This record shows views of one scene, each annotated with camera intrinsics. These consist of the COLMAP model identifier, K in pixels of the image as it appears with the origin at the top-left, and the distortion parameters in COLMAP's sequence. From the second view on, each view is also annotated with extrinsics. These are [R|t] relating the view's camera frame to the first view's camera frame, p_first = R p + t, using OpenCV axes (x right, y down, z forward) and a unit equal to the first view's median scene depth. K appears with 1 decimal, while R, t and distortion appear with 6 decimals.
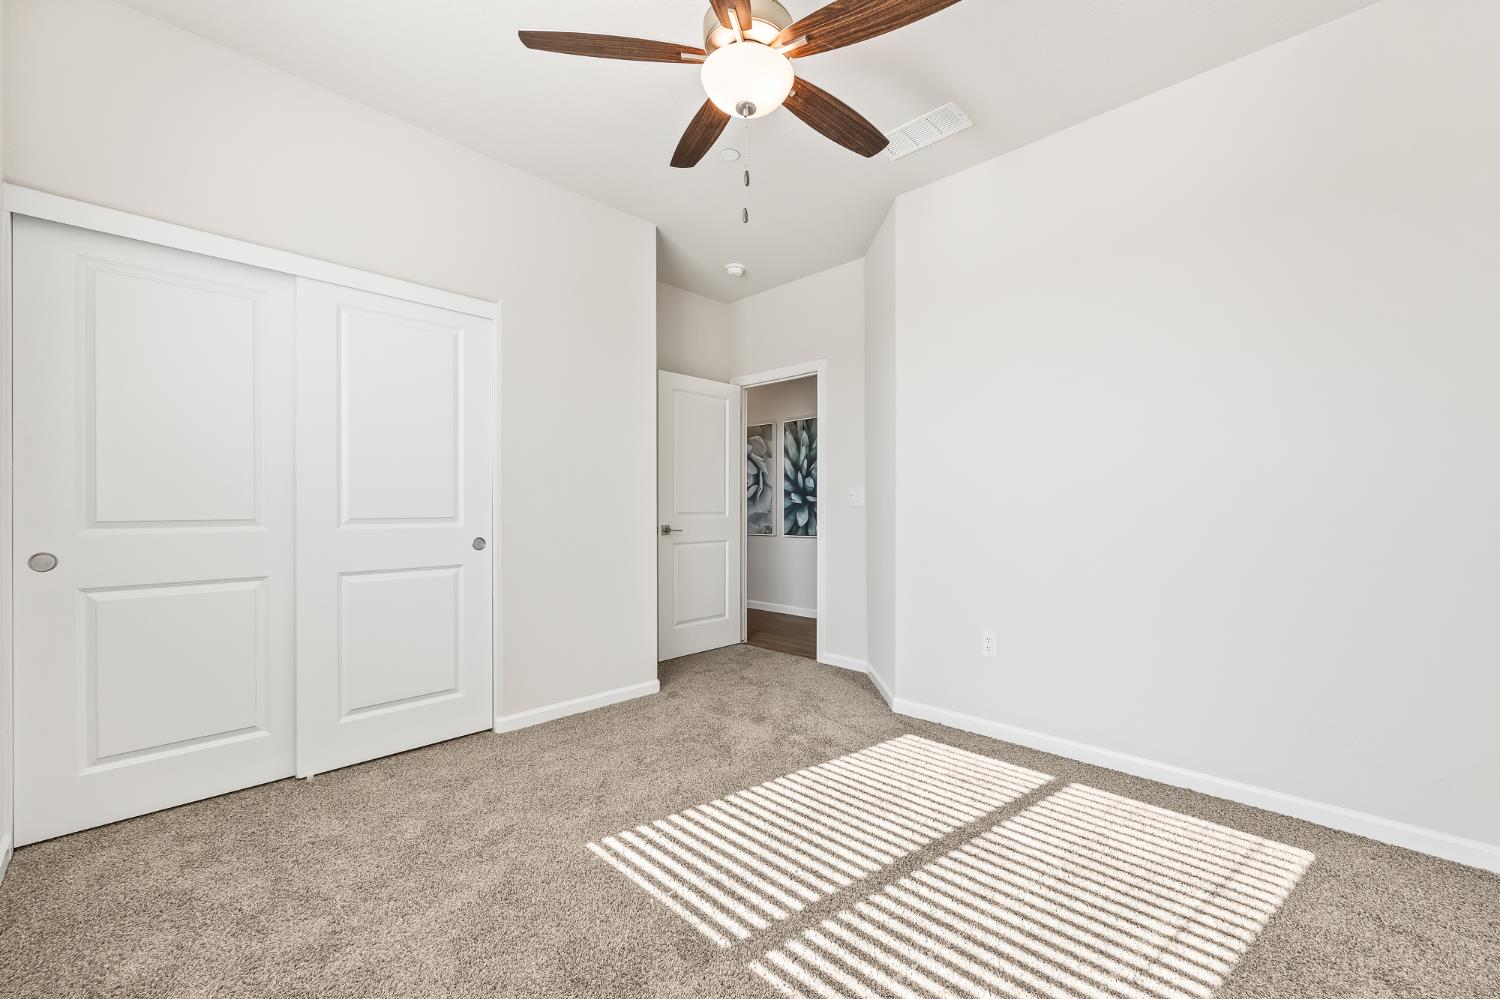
lens RADIAL K [[606.3, 0, 757.1], [0, 606.3, 502.5], [0, 0, 1]] dist [-0.003938, -0.000134]
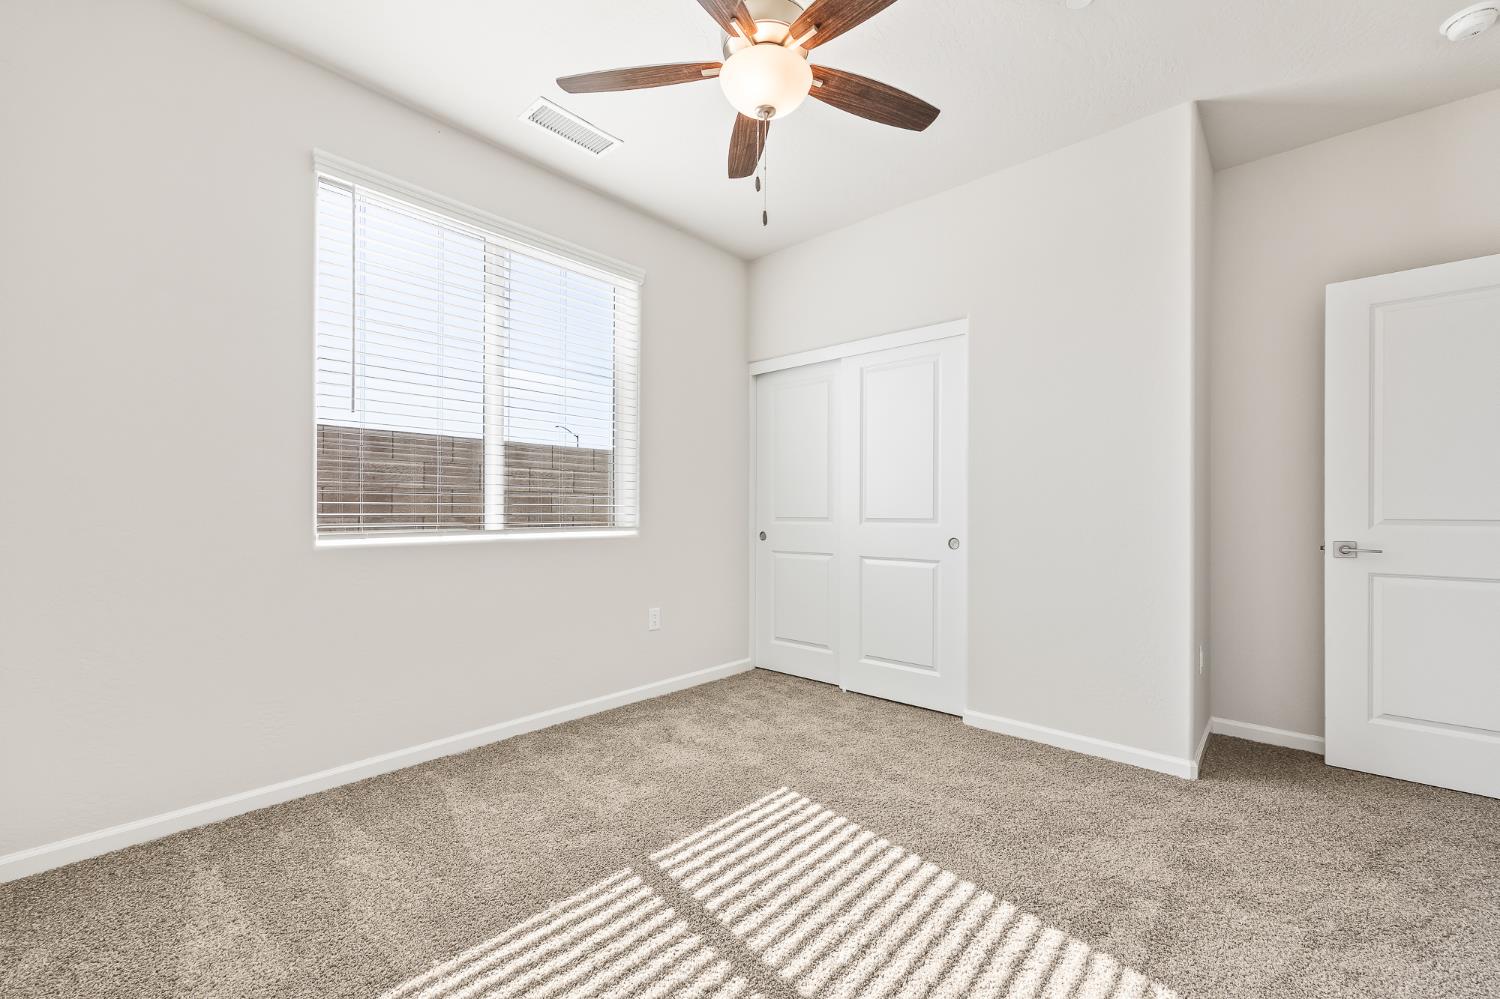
lens RADIAL K [[606.3, 0, 756.6], [0, 606.3, 507.7], [0, 0, 1]] dist [-0.003938, -0.000134]
pose [[0.041393, -0.005323, -0.999129, 0.614318], [0.005639, 0.999971, -0.005094, 0.006979], [0.999127, -0.005423, 0.041422, 0.588596]]
